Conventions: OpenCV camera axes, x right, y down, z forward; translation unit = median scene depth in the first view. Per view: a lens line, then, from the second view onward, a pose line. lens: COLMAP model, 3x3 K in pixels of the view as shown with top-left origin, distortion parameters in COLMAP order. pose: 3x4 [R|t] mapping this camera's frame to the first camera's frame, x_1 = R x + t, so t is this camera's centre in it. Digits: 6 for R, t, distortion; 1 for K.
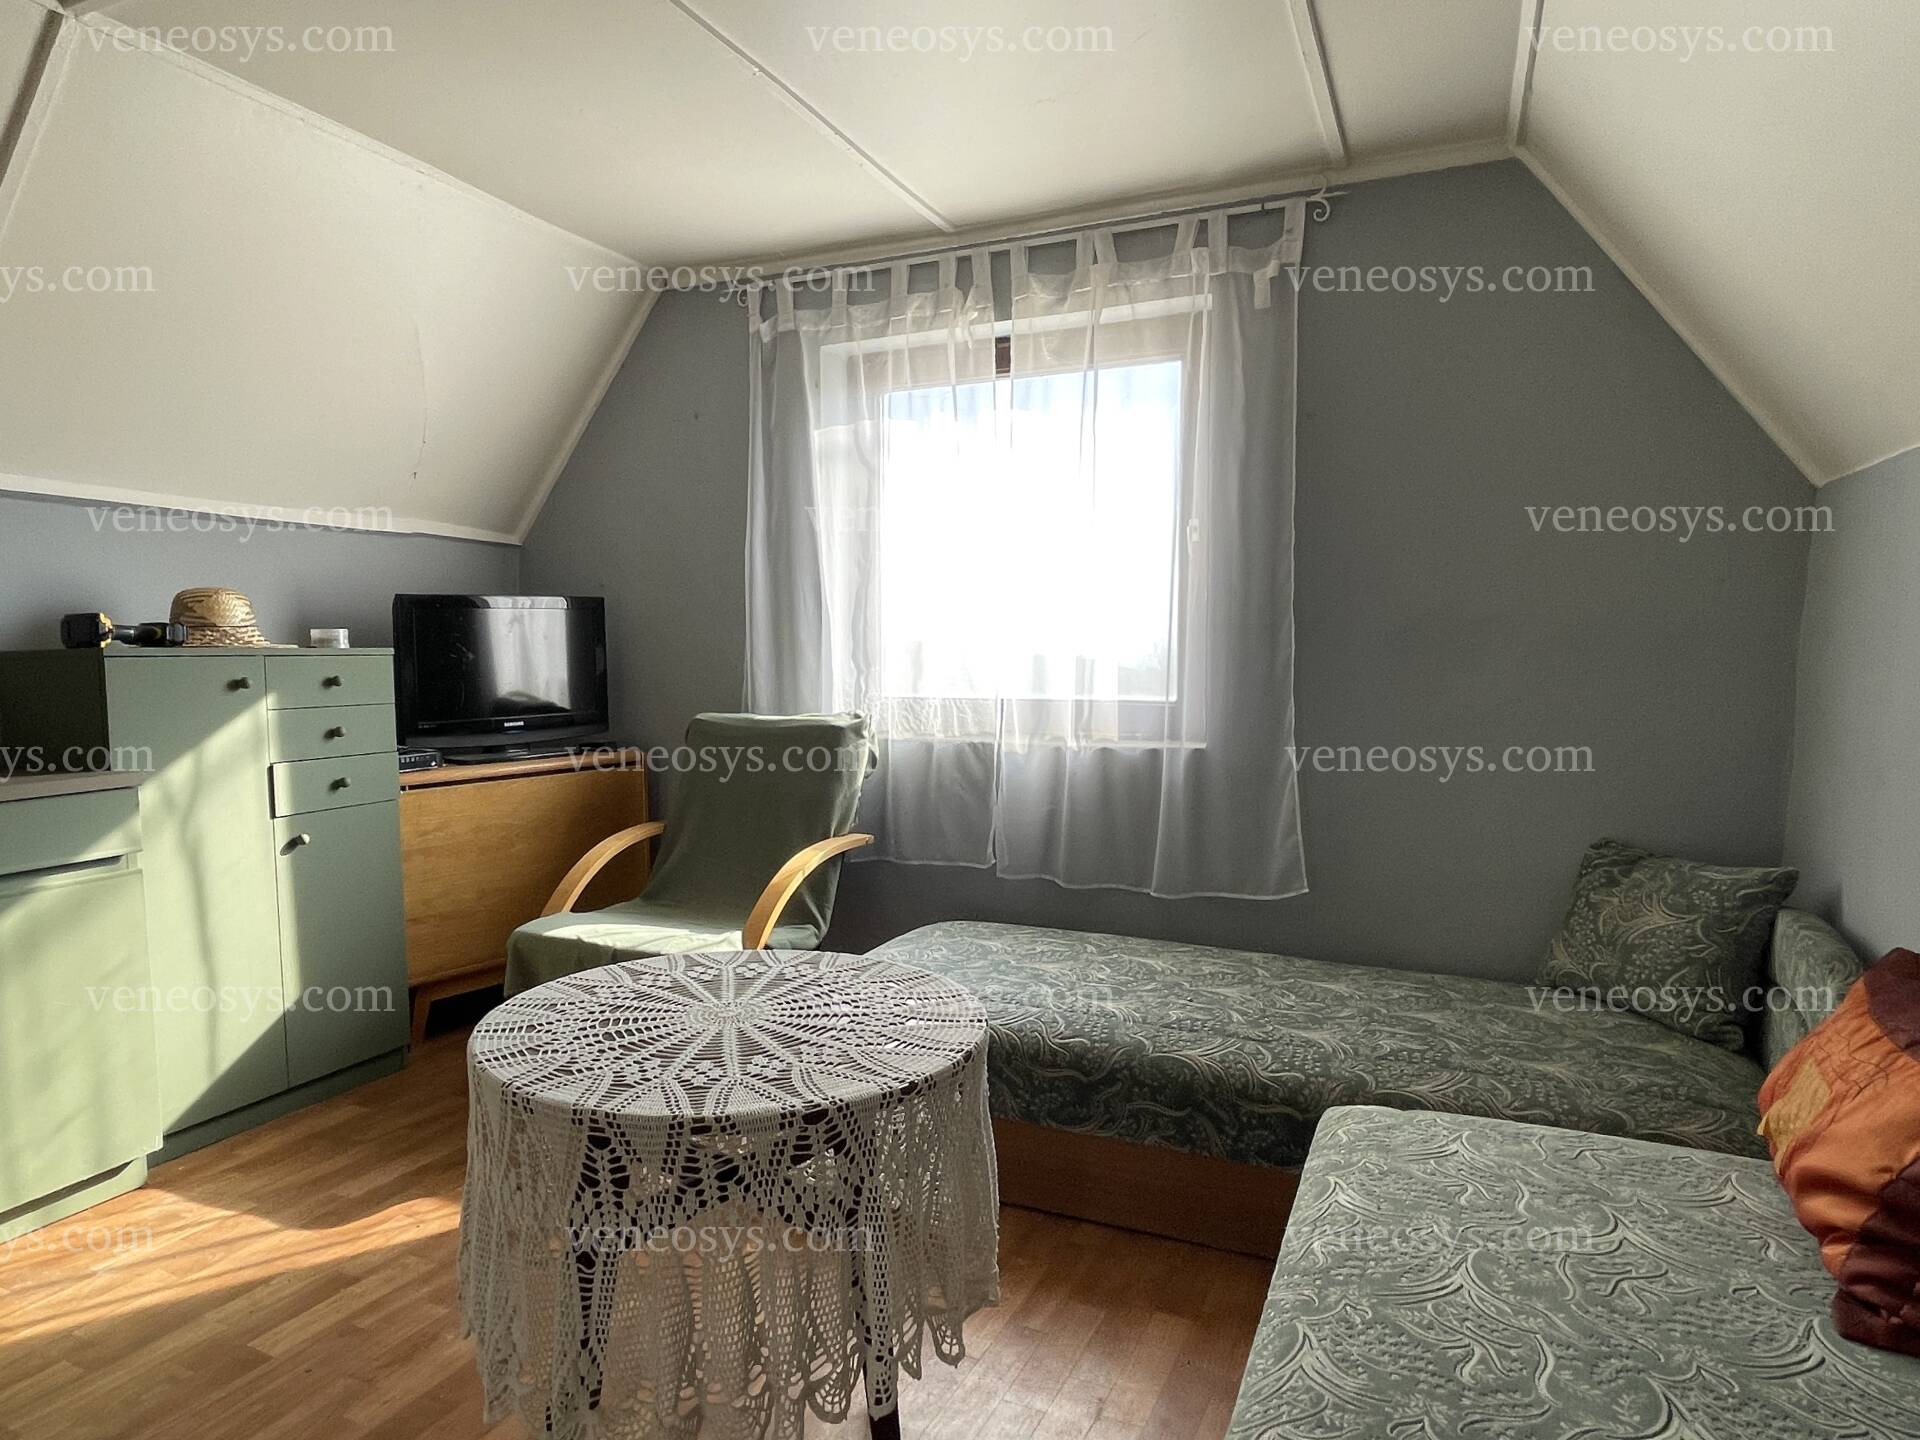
lens RADIAL K [[1161.2, 0, 958.6], [0, 1161.2, 728.5], [0, 0, 1]] dist [-0.000650, -0.004613]
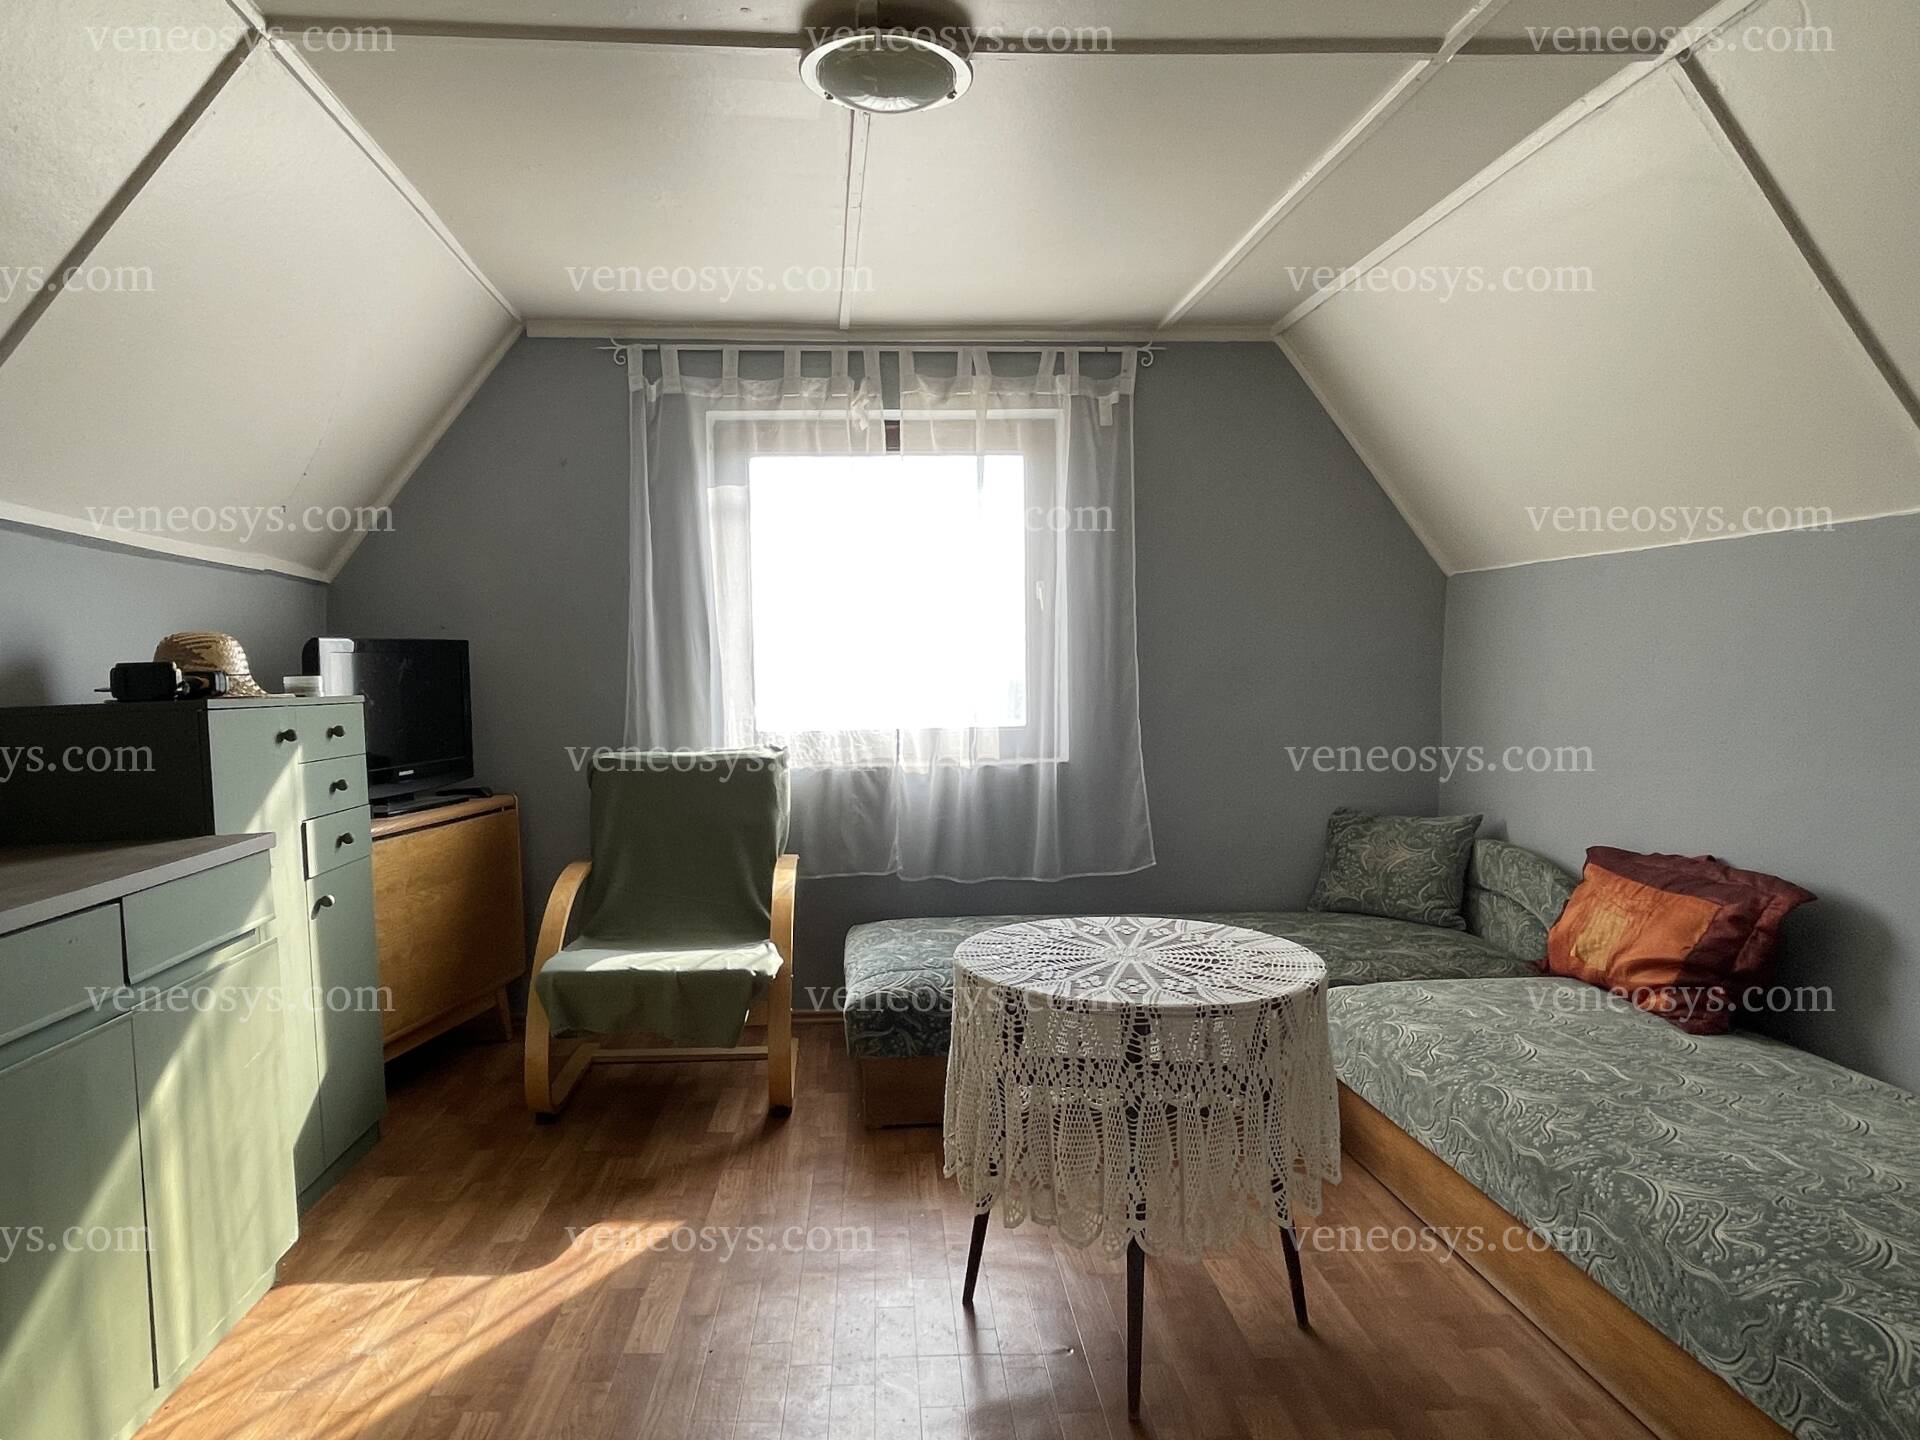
lens RADIAL K [[1161.2, 0, 928.0], [0, 1161.2, 730.7], [0, 0, 1]] dist [-0.000650, -0.004613]
pose [[0.881451, -0.033627, 0.471078, -0.519935], [0.046761, 0.998775, -0.016201, -0.003173], [-0.469956, 0.036308, 0.881943, -0.052377]]
